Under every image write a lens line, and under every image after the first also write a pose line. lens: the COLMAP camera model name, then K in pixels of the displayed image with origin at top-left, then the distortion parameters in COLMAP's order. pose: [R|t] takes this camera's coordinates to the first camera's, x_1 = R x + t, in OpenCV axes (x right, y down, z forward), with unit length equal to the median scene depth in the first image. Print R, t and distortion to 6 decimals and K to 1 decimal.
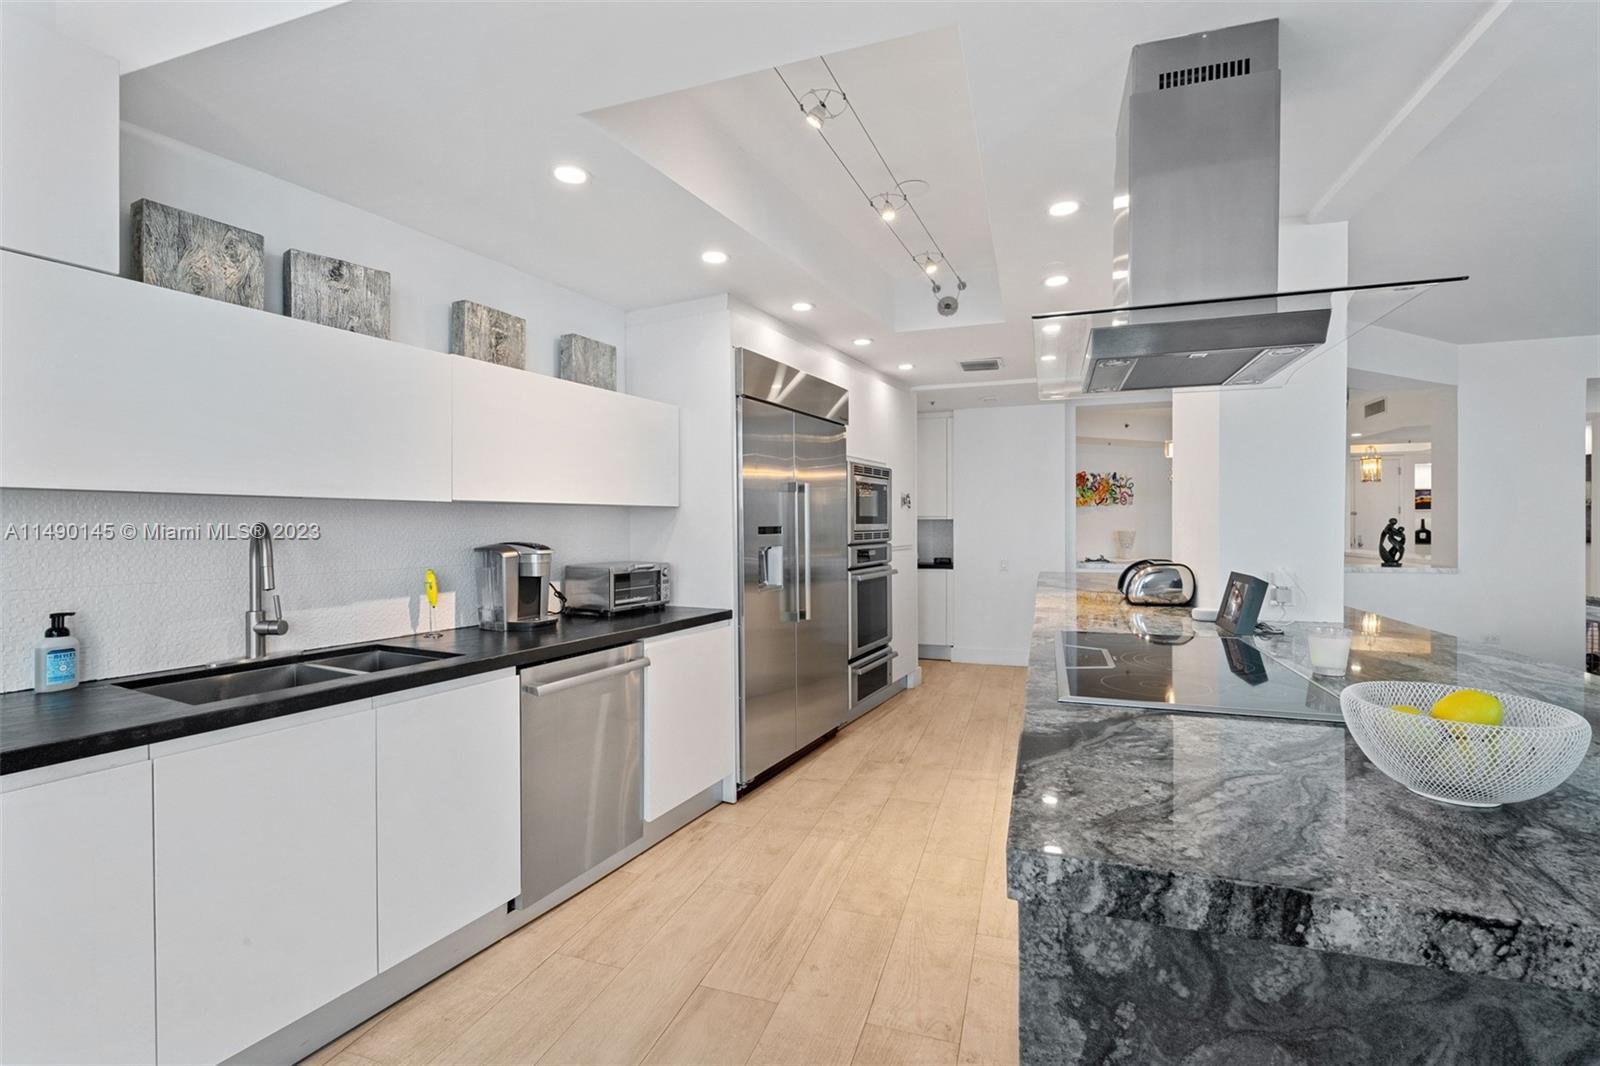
lens RADIAL K [[705.1, 0, 799.7], [0, 705.1, 531.5], [0, 0, 1]] dist [0.001606, -0.005087]
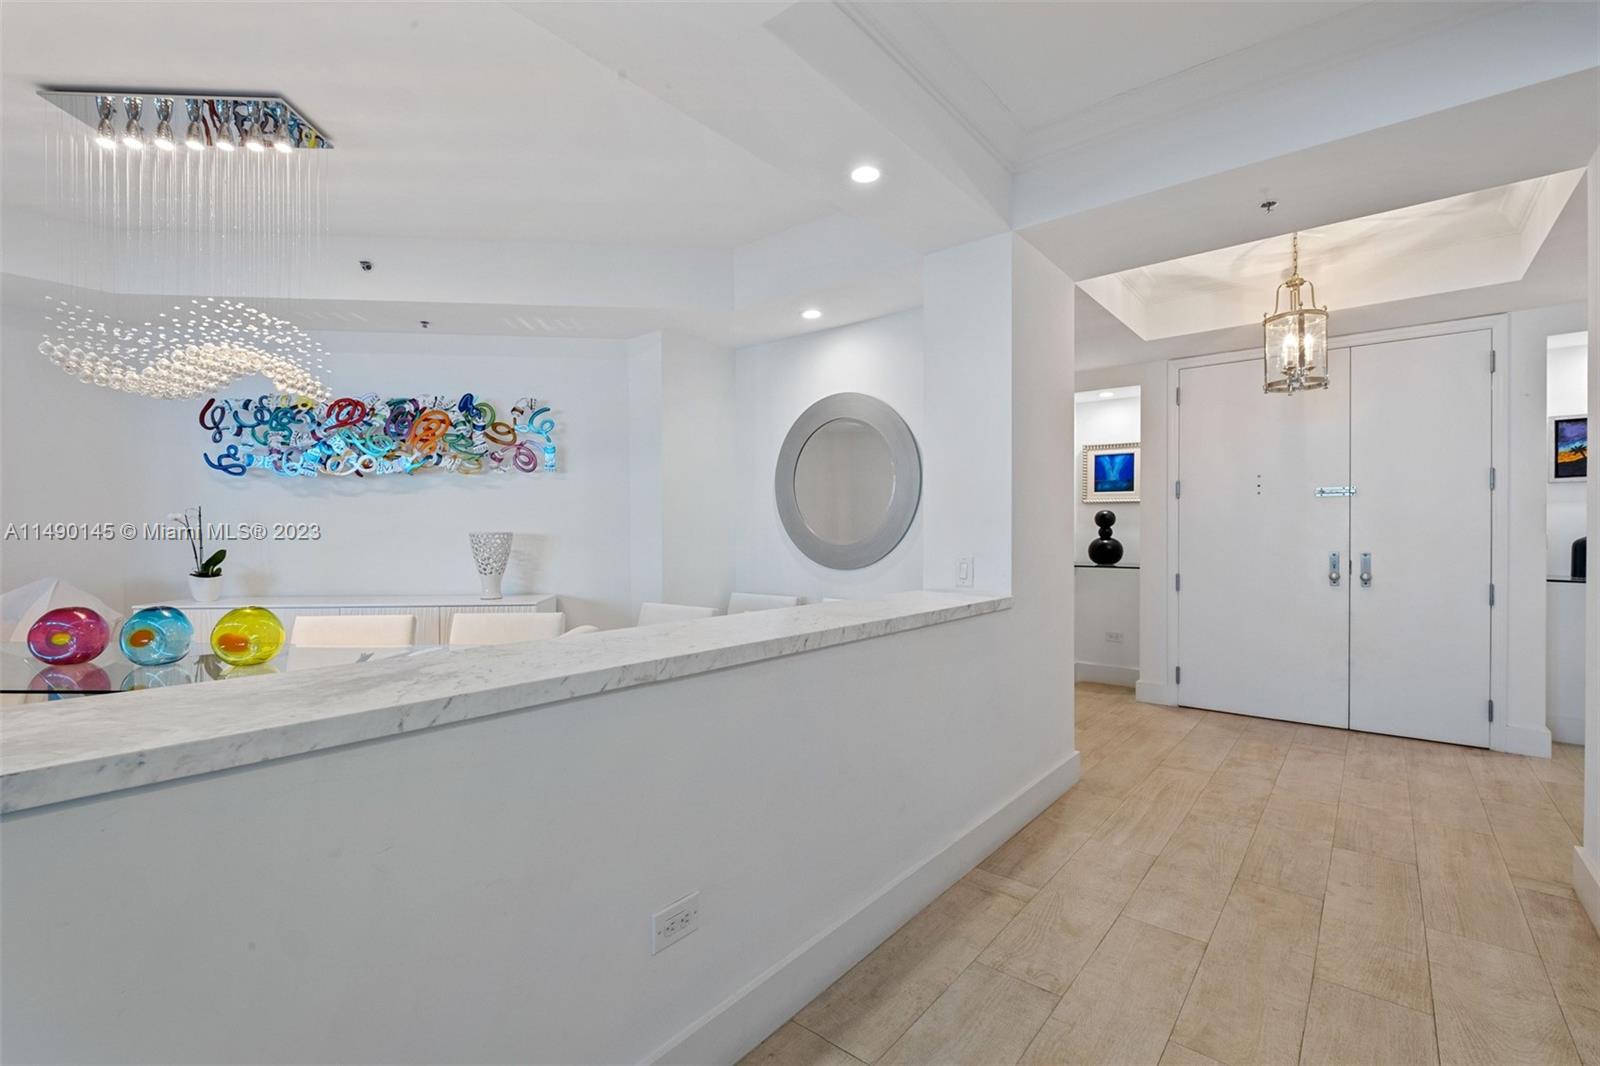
lens RADIAL K [[705.1, 0, 803.5], [0, 705.1, 539.1], [0, 0, 1]] dist [0.001606, -0.005087]
pose [[0.932306, 0.009711, -0.361541, 3.396709], [-0.009416, 0.999952, 0.002577, 0.000691], [0.361548, 0.001002, 0.932353, 2.915201]]
